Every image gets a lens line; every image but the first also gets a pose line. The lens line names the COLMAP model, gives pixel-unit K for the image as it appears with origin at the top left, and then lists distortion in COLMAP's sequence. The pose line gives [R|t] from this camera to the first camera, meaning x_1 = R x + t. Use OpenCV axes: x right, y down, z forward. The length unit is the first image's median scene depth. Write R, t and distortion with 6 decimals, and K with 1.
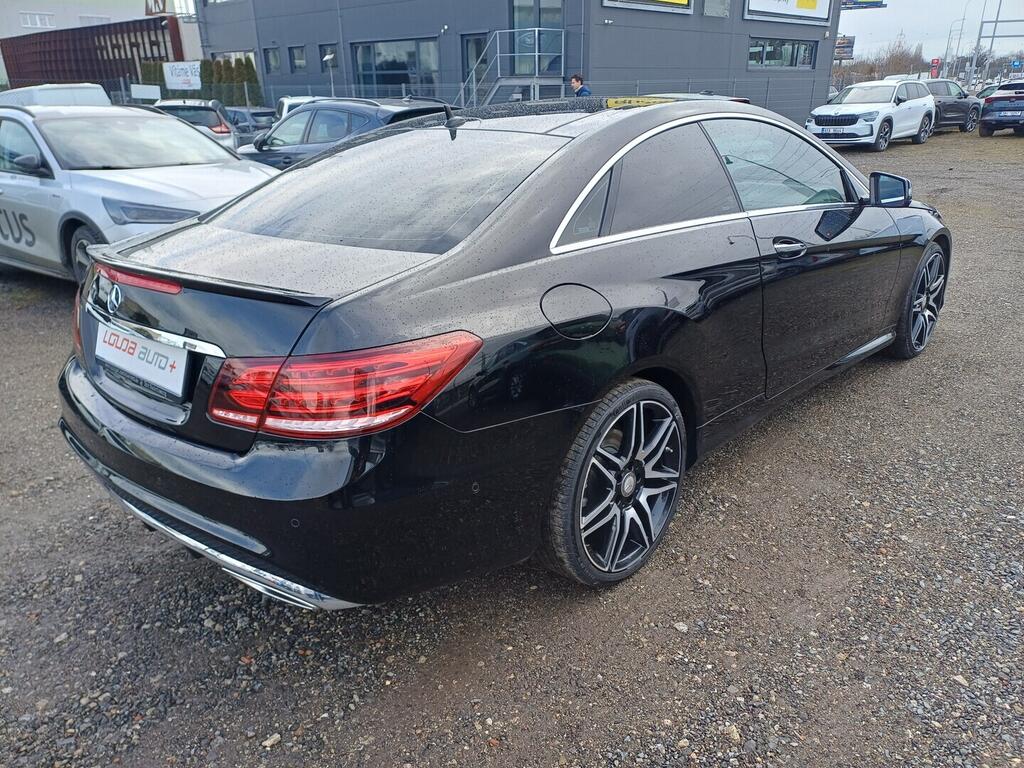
lens RADIAL K [[738.7, 0, 535.3], [0, 738.7, 383.8], [0, 0, 1]] dist [0.031134, 0.002518]
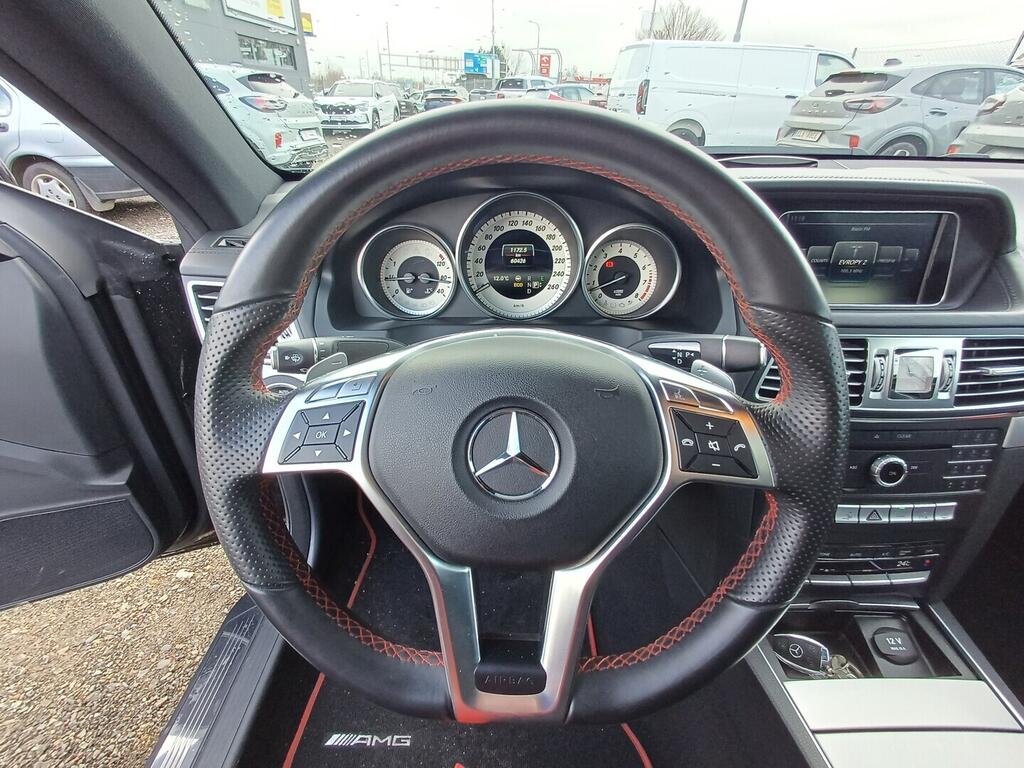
lens RADIAL K [[463.7, 0, 512.0], [0, 463.7, 384.0], [0, 0, 1]] dist [-0.000611, 0.000569]
pose [[0.748516, -0.317407, 0.582217, 0.014440], [0.206281, 0.945893, 0.250470, -0.046395], [-0.630215, -0.067380, 0.773491, 0.167277]]
